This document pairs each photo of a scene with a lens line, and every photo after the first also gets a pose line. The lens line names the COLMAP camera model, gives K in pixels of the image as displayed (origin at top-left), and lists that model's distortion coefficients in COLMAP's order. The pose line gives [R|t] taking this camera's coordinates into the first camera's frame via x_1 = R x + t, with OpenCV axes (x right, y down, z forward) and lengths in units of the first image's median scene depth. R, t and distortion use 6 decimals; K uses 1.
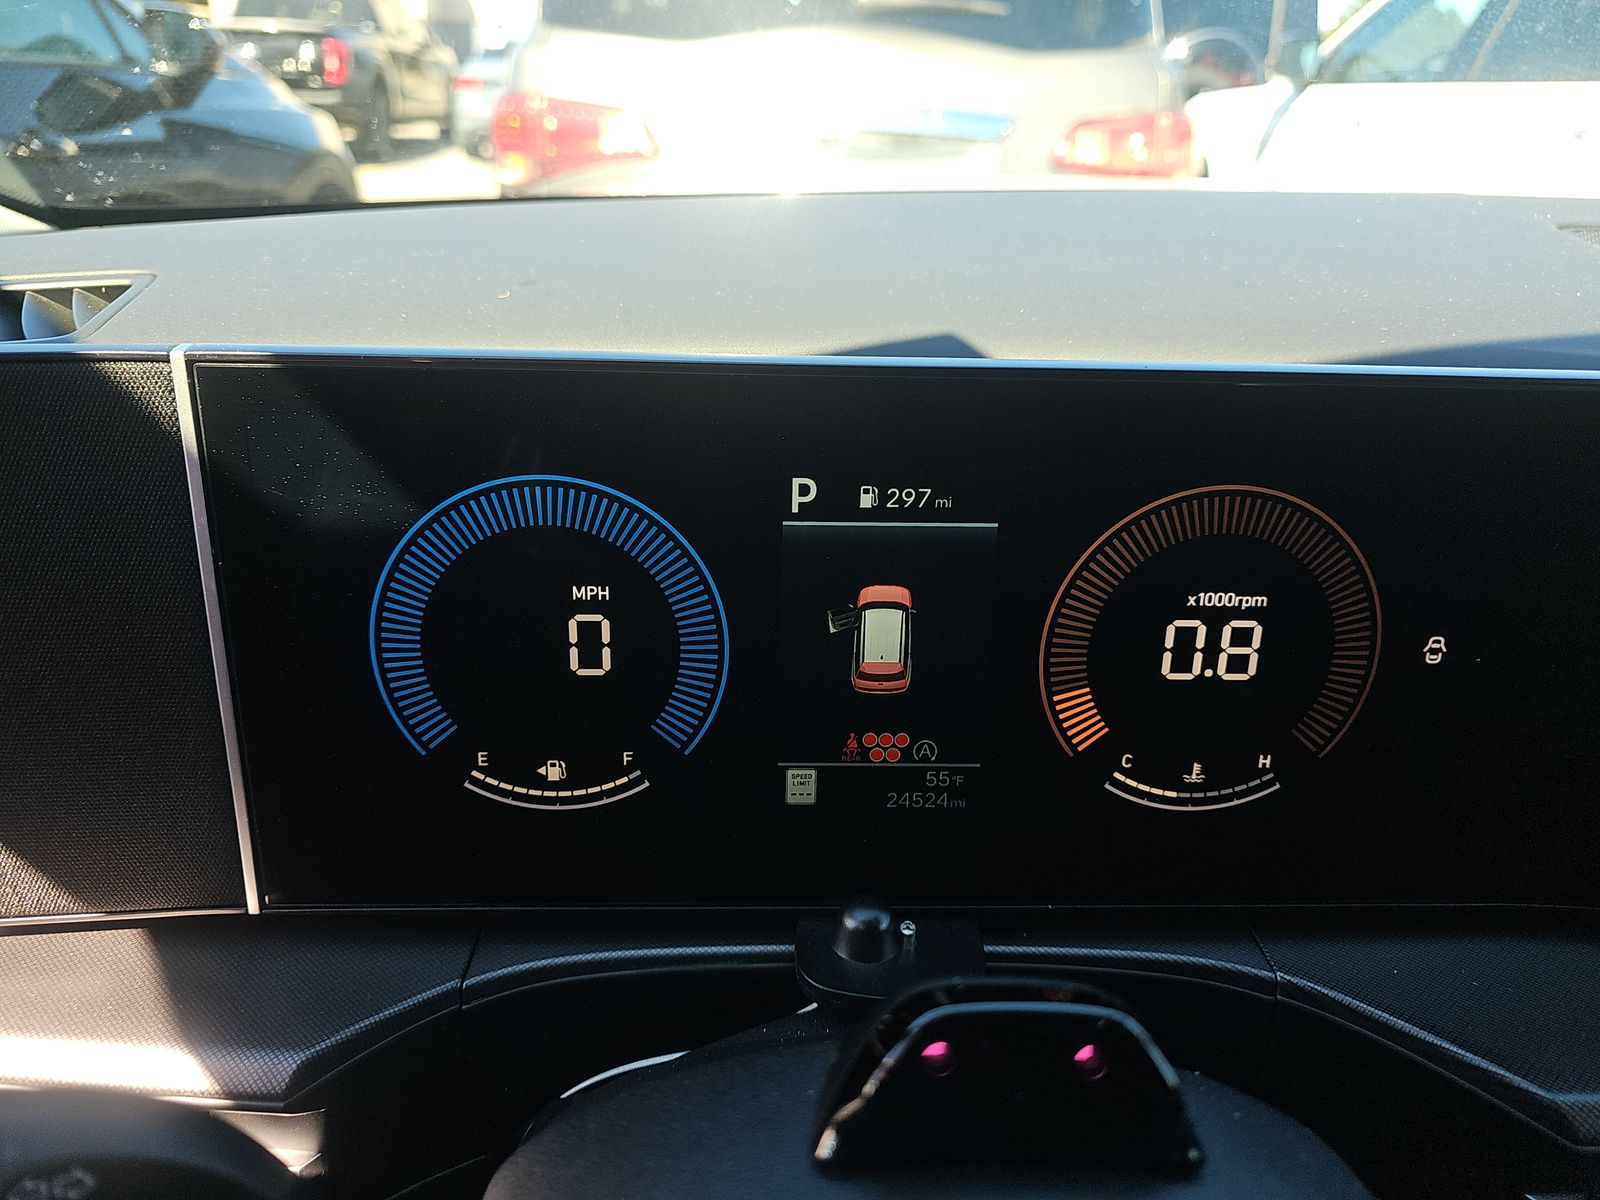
lens RADIAL K [[1050.8, 0, 800.0], [0, 1050.8, 600.0], [0, 0, 1]] dist [0.030277, -0.088800]
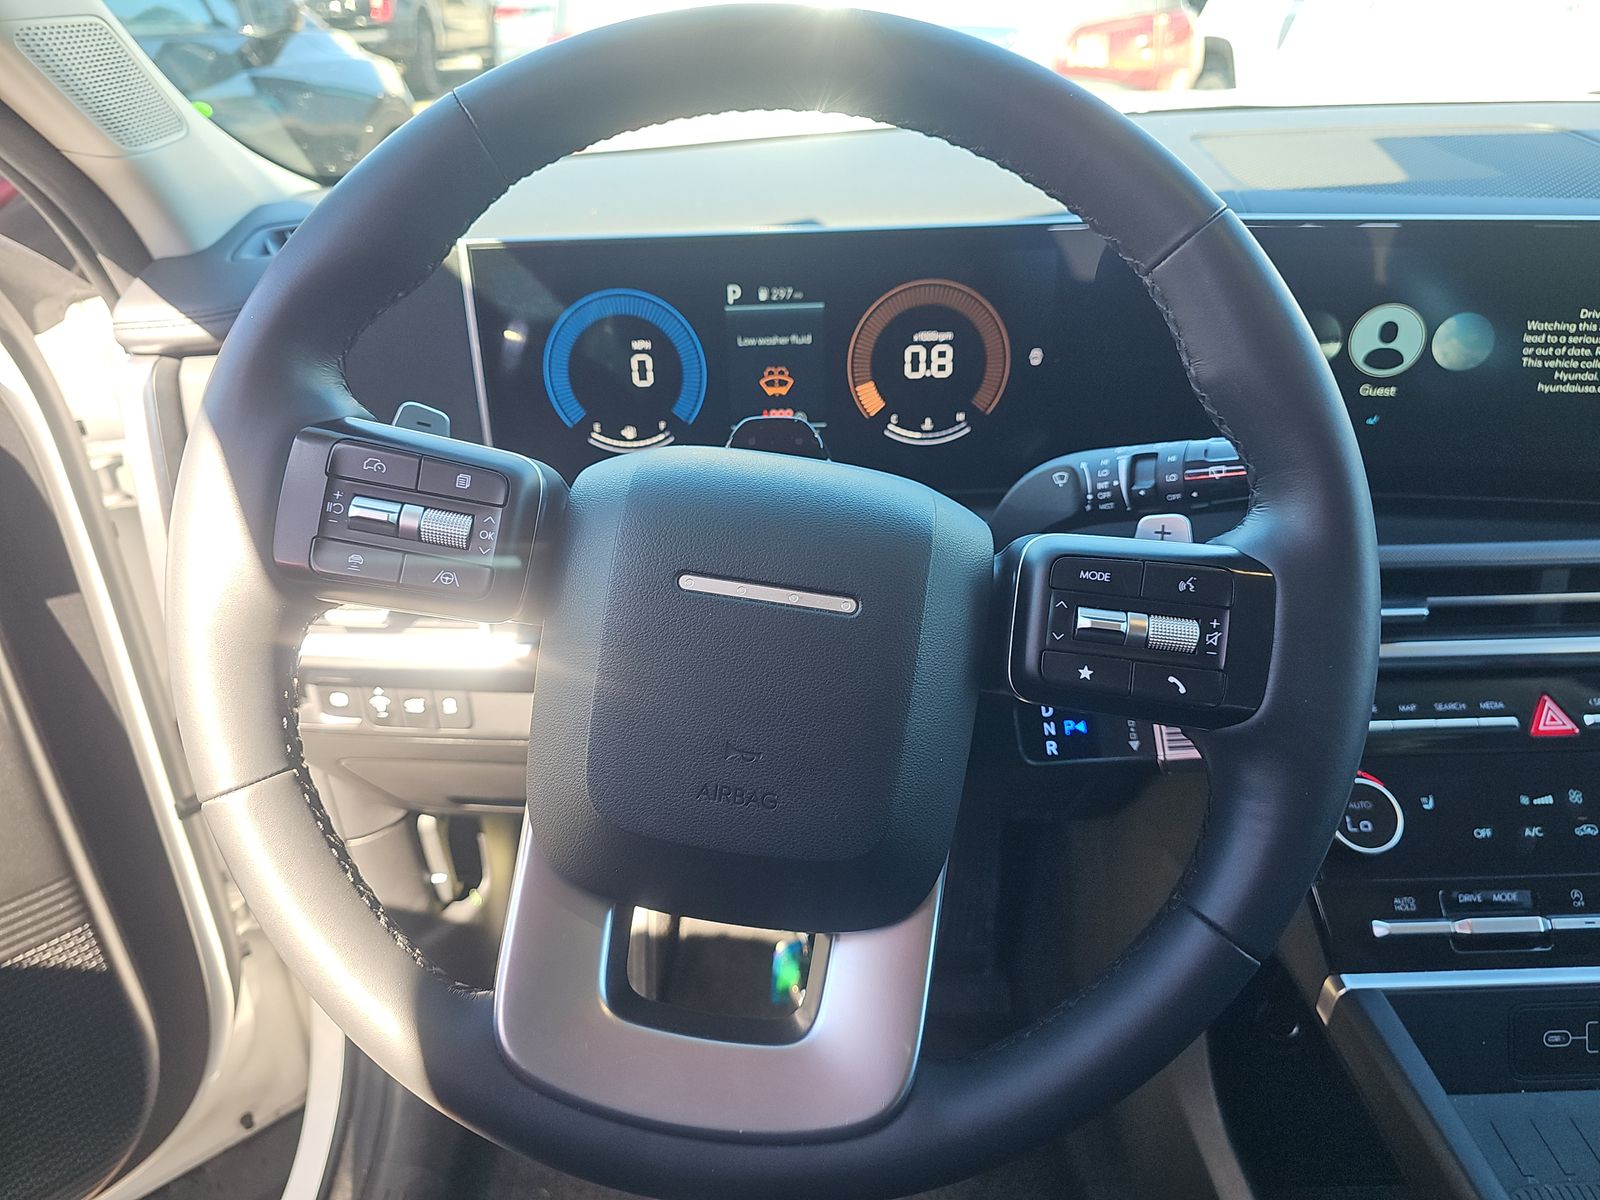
lens RADIAL K [[1083.7, 0, 794.1], [0, 1083.7, 655.7], [0, 0, 1]] dist [-0.001626, -0.040483]
pose [[0.996863, -0.028088, -0.073997, 0.258606], [0.035852, 0.993743, 0.105779, 0.391951], [0.070563, -0.108100, 0.991633, -1.248641]]
